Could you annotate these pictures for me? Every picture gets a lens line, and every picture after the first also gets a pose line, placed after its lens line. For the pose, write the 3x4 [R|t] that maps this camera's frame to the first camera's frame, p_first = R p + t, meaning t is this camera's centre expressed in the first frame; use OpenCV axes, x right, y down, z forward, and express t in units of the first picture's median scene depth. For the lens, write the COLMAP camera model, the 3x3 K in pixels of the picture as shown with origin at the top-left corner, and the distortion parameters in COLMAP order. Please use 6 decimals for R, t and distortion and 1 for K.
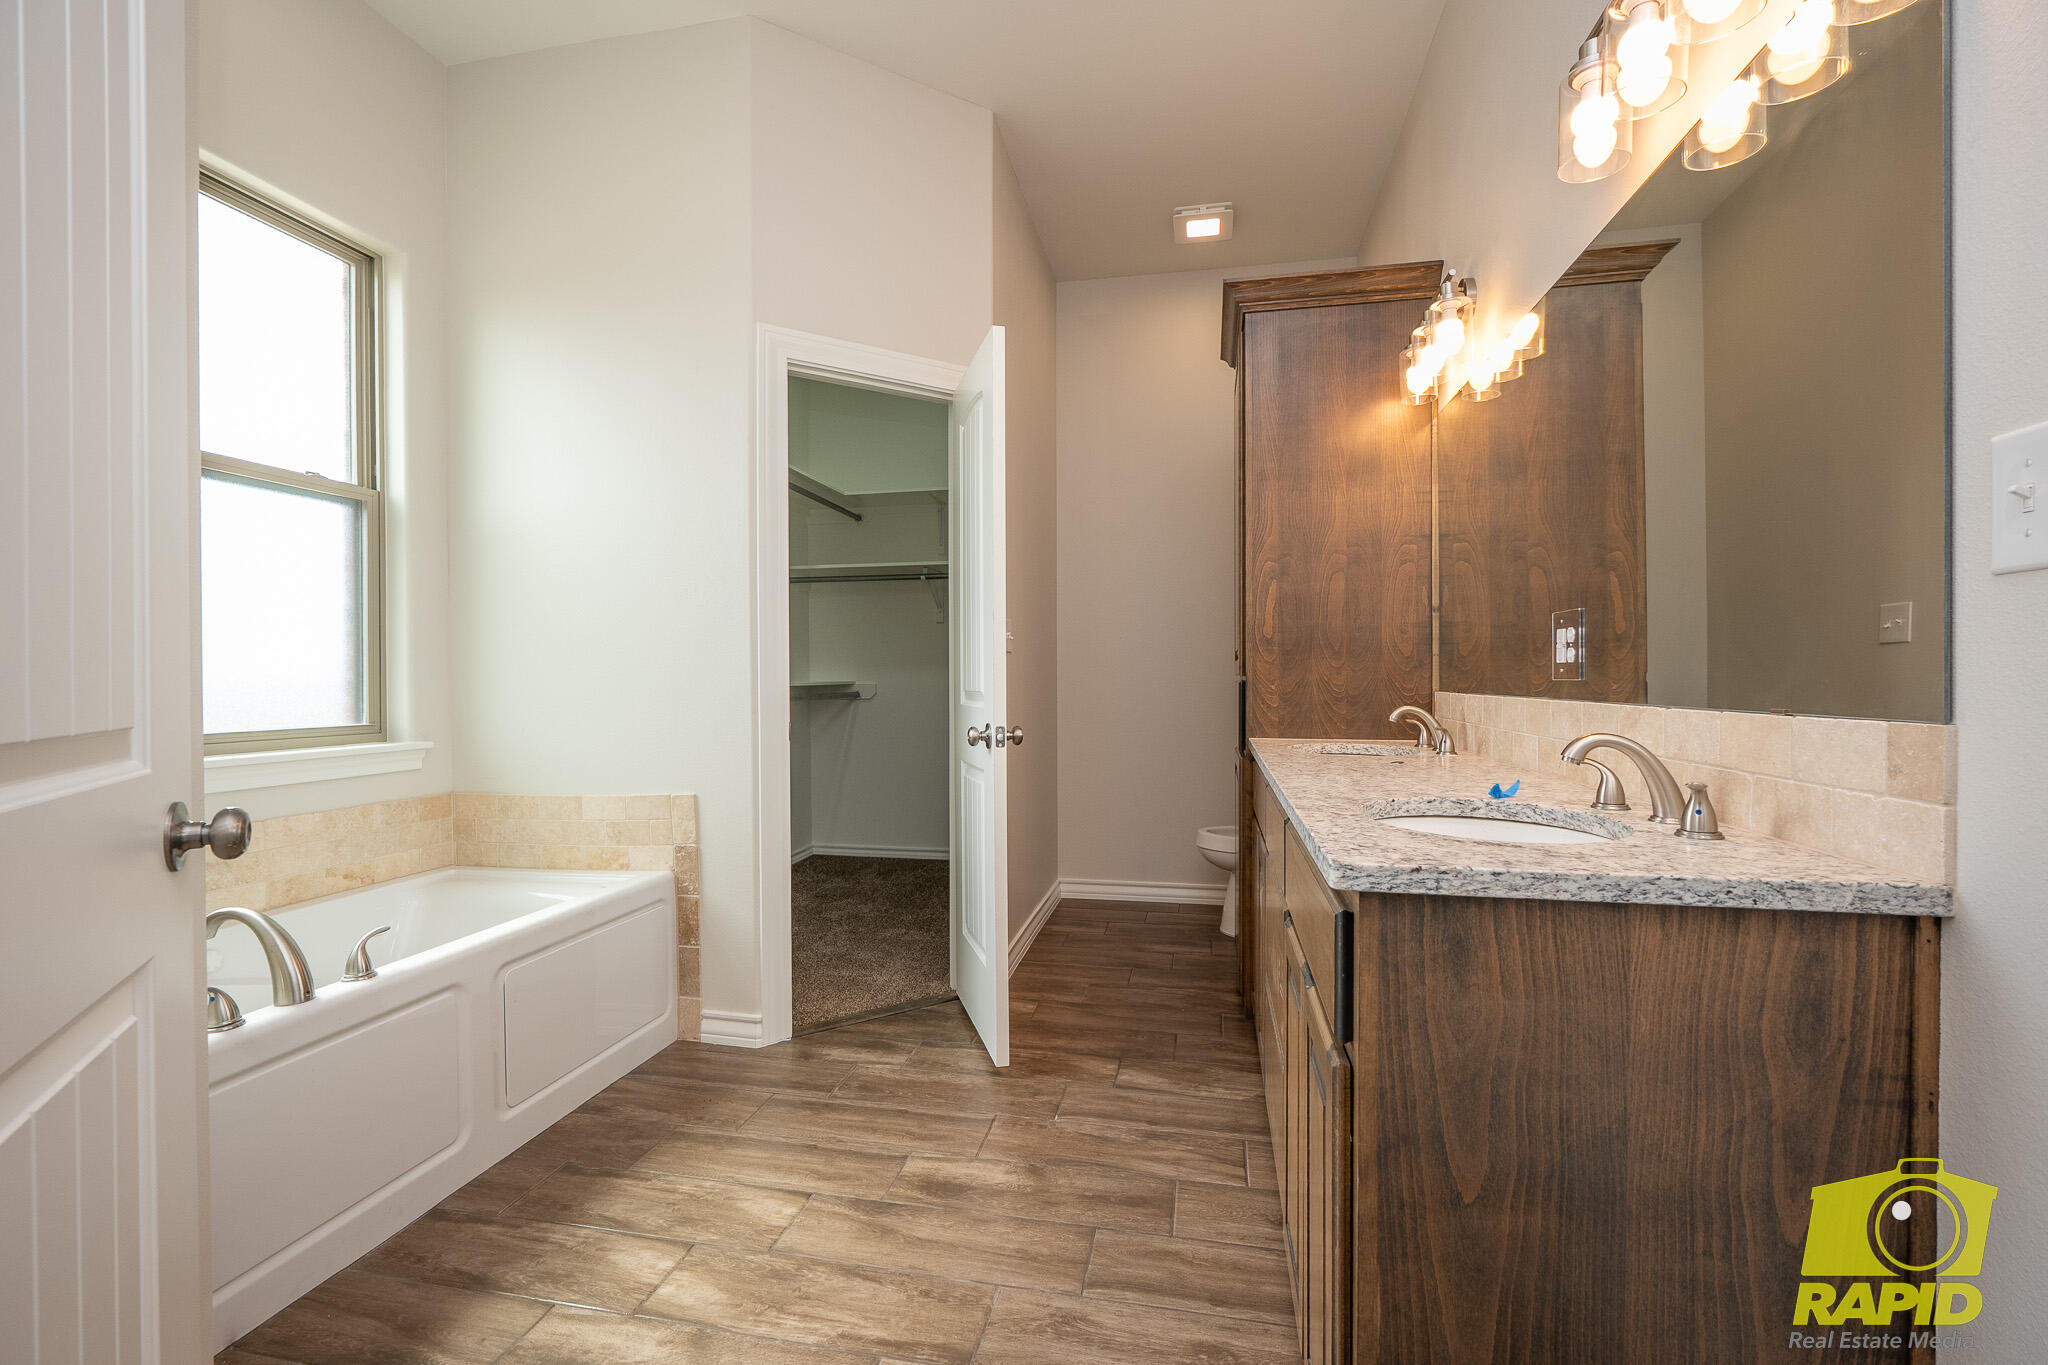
lens RADIAL K [[896.8, 0, 1022.1], [0, 896.8, 683.6], [0, 0, 1]] dist [-0.006666, 0.000329]
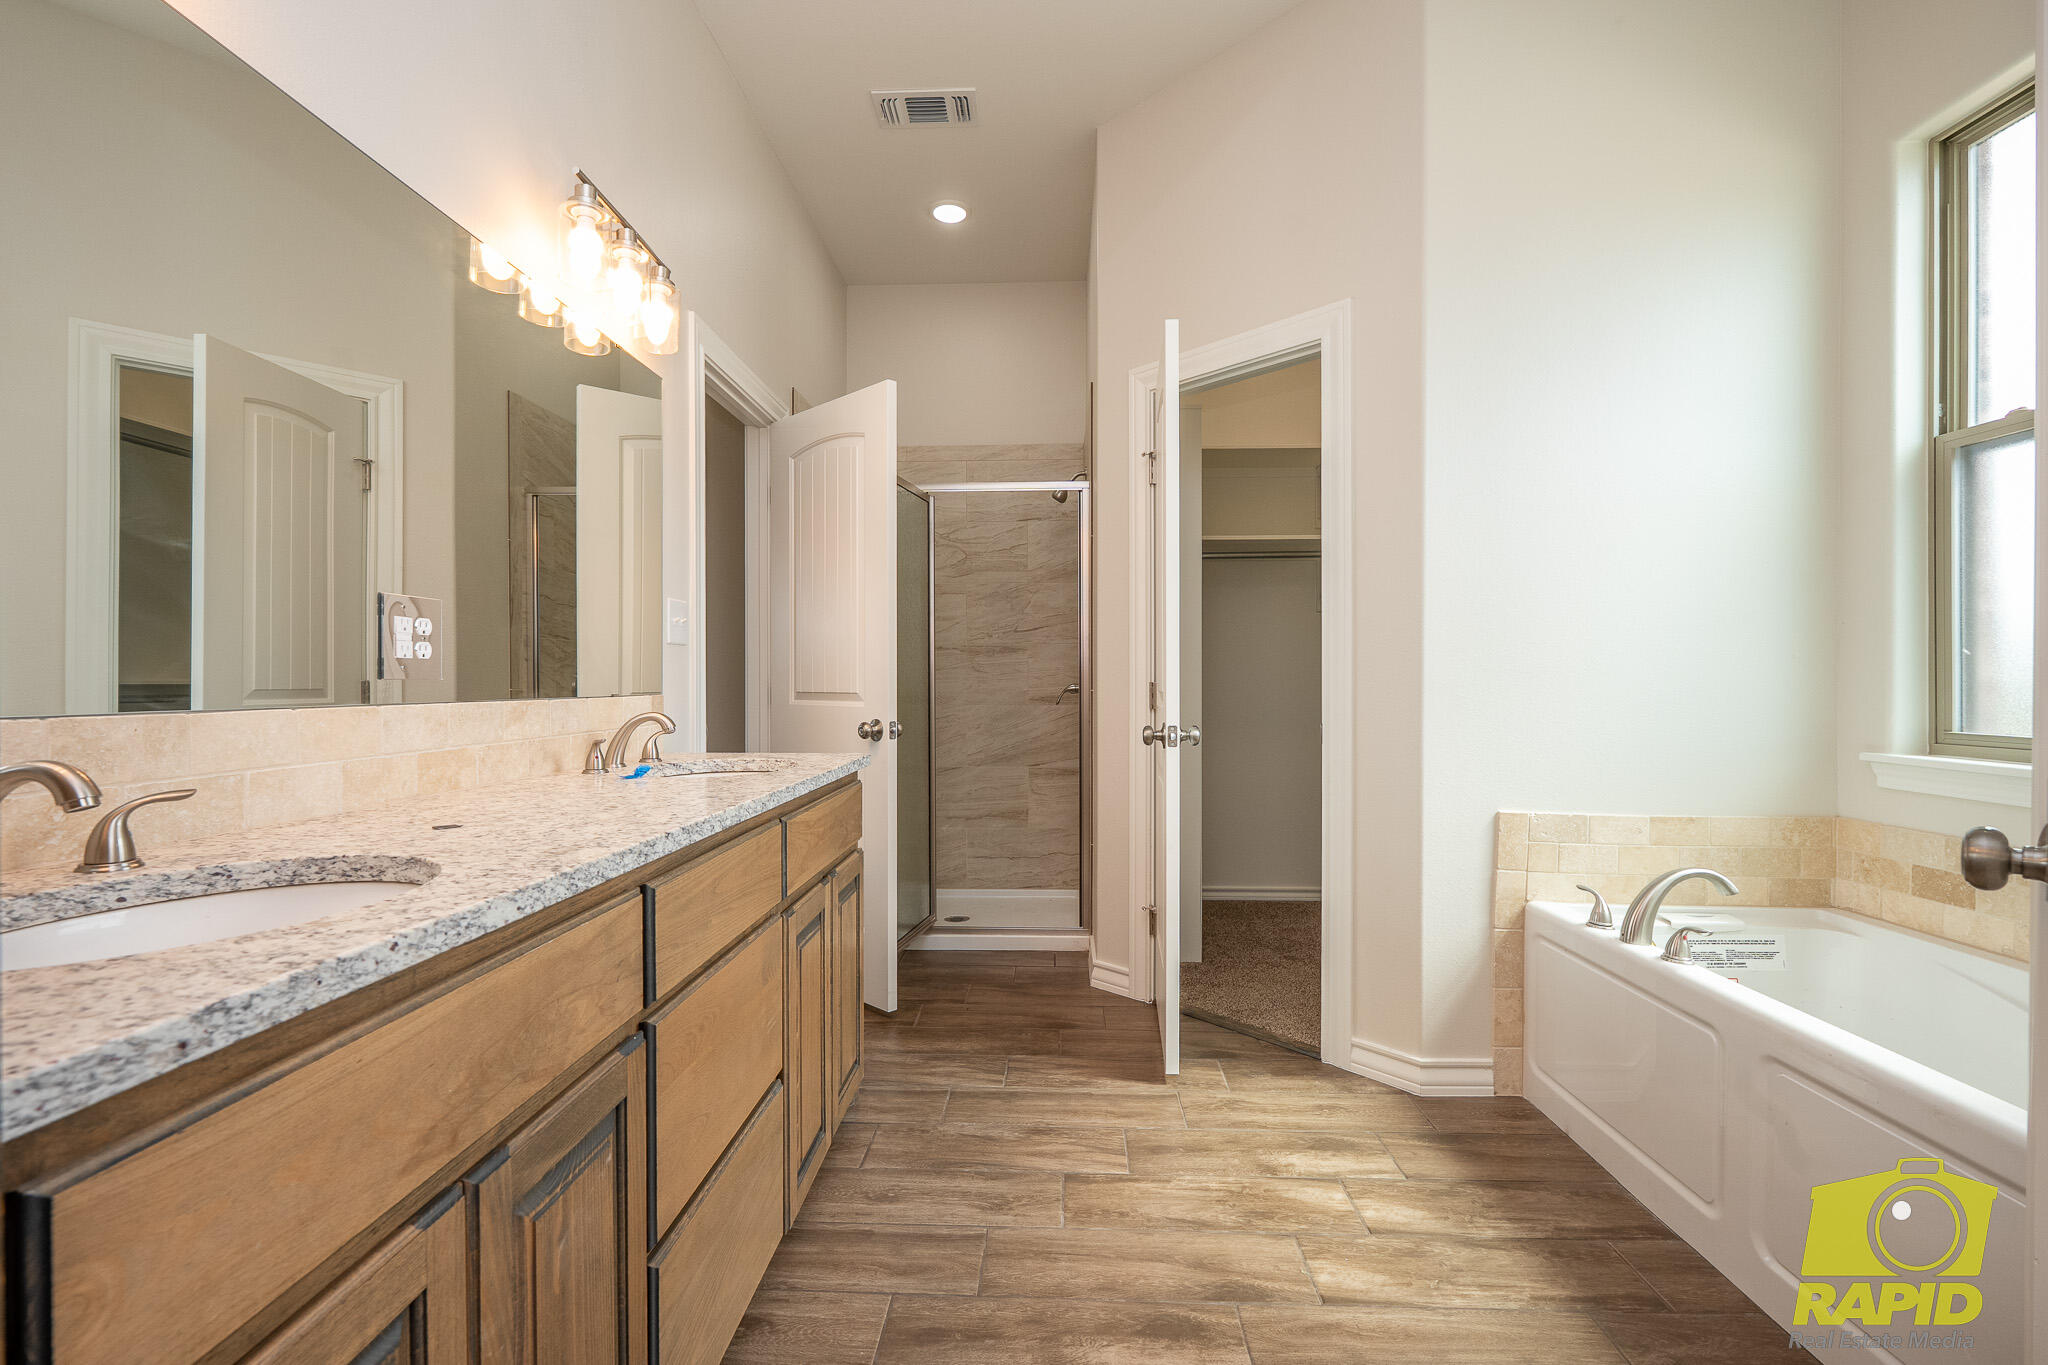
lens RADIAL K [[896.8, 0, 1022.1], [0, 896.8, 683.6], [0, 0, 1]] dist [-0.006666, 0.000329]
pose [[-0.986939, 0.003226, -0.161062, 0.187515], [0.001384, 0.999932, 0.011544, -0.008693], [0.161088, 0.011170, -0.986877, 1.953710]]
